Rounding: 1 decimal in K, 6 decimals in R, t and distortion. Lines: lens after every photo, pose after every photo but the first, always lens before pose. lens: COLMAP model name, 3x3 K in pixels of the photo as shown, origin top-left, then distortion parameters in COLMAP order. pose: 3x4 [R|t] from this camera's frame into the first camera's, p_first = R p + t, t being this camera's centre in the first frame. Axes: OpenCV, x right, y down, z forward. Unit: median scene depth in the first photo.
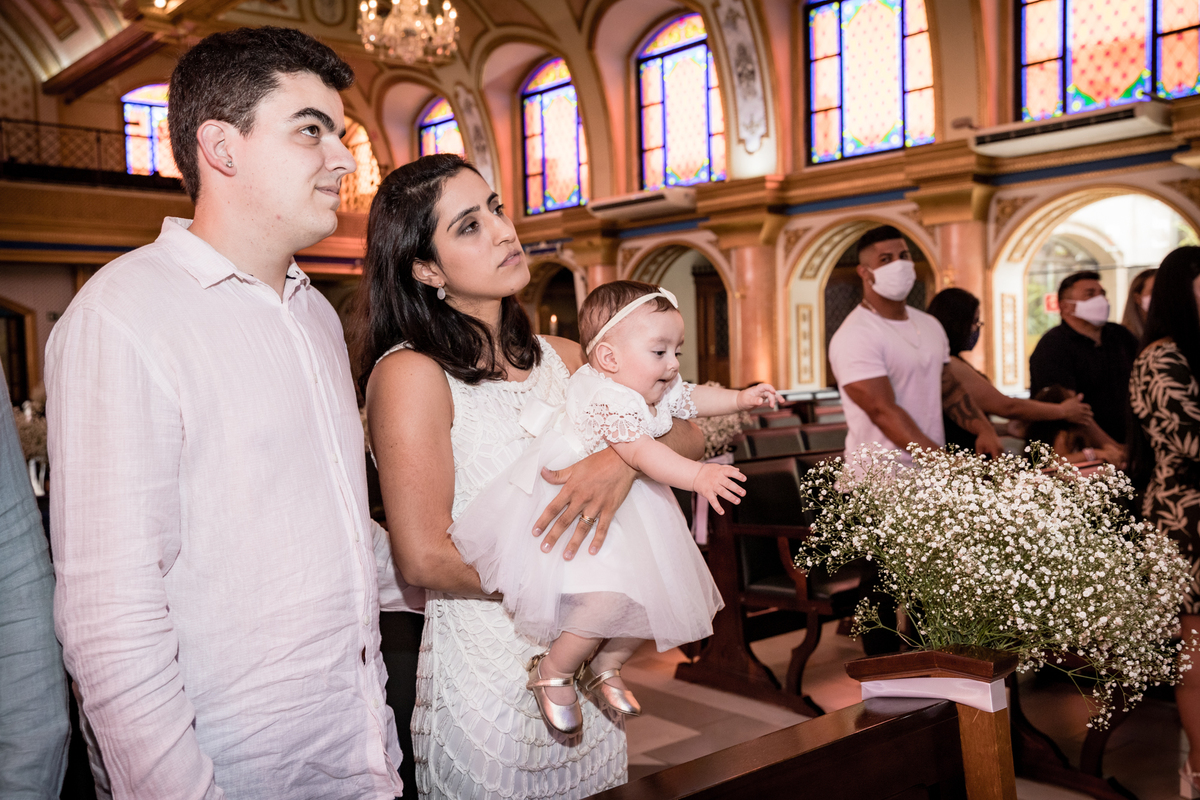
lens RADIAL K [[1169.7, 0, 597.2], [0, 1169.7, 397.7], [0, 0, 1]] dist [-0.011951, 0.100509]
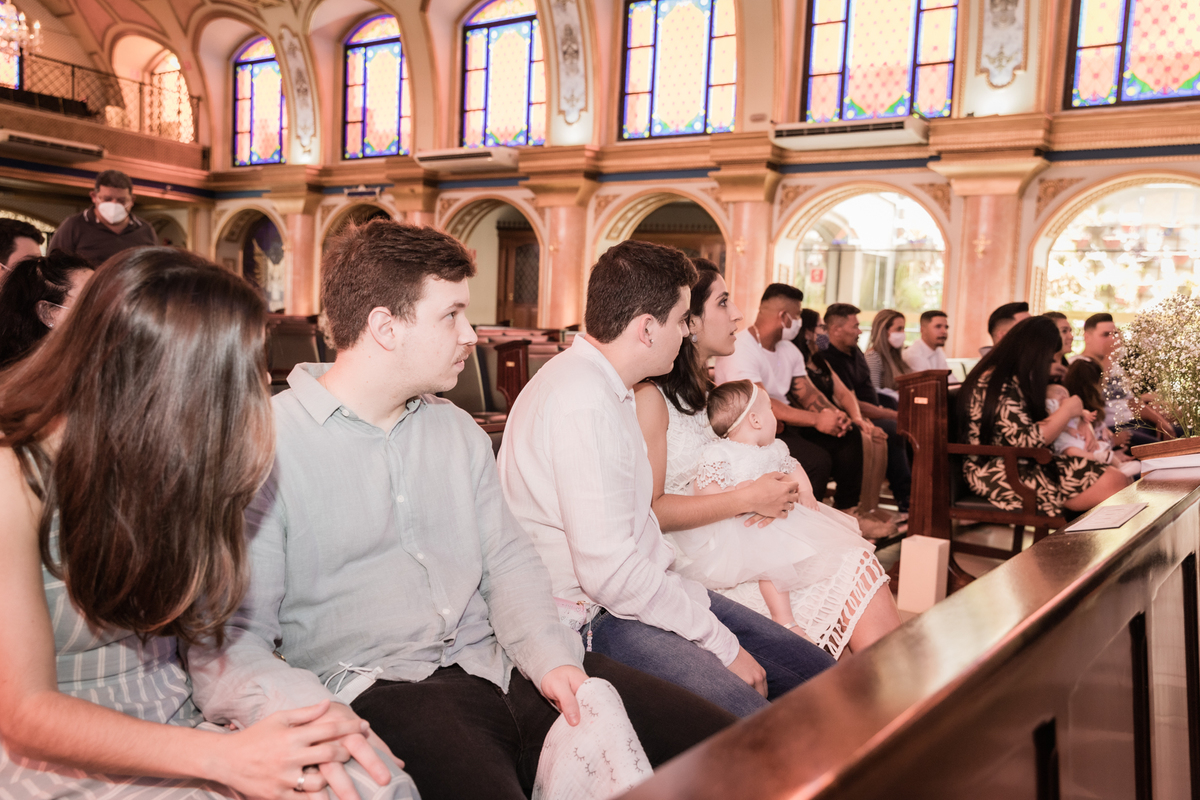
lens RADIAL K [[1052.7, 0, 598.9], [0, 1052.7, 402.6], [0, 0, 1]] dist [0.010277, 0.005970]
pose [[0.968146, 0.049657, 0.245413, -0.078158], [-0.061790, 0.997206, 0.041983, 0.015858], [-0.242642, -0.055809, 0.968509, -0.012099]]
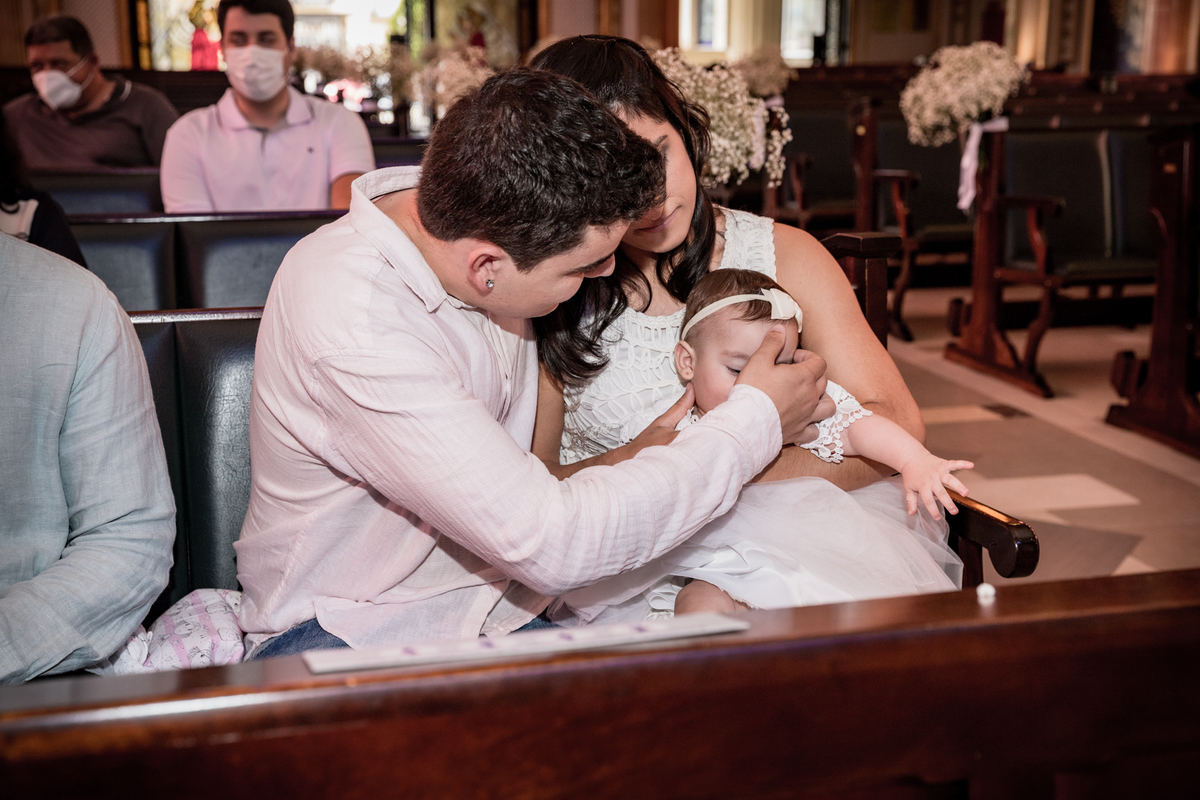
lens RADIAL K [[1602.4, 0, 600.4], [0, 1602.4, 402.0], [0, 0, 1]] dist [0.089327, 0.079908]
pose [[0.907638, 0.120590, -0.402059, 0.015273], [-0.042976, 0.979508, 0.196766, 0.006741], [0.417548, -0.161313, 0.894221, 0.018137]]
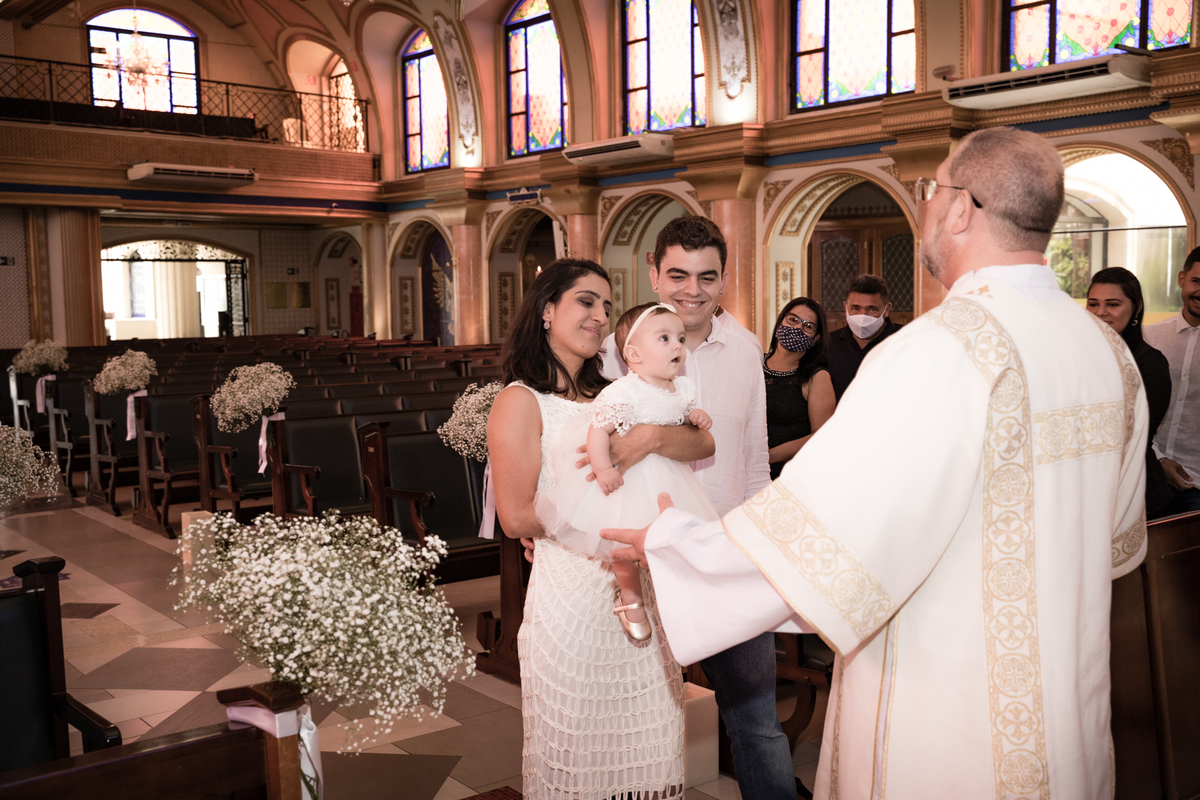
lens RADIAL K [[1274.9, 0, 597.9], [0, 1274.9, 401.4], [0, 0, 1]] dist [0.004596, 0.128531]
pose [[0.999145, 0.017332, -0.037534, 0.066713], [-0.015537, 0.998745, 0.047611, -0.014669], [0.038312, -0.046987, 0.998160, -0.028273]]
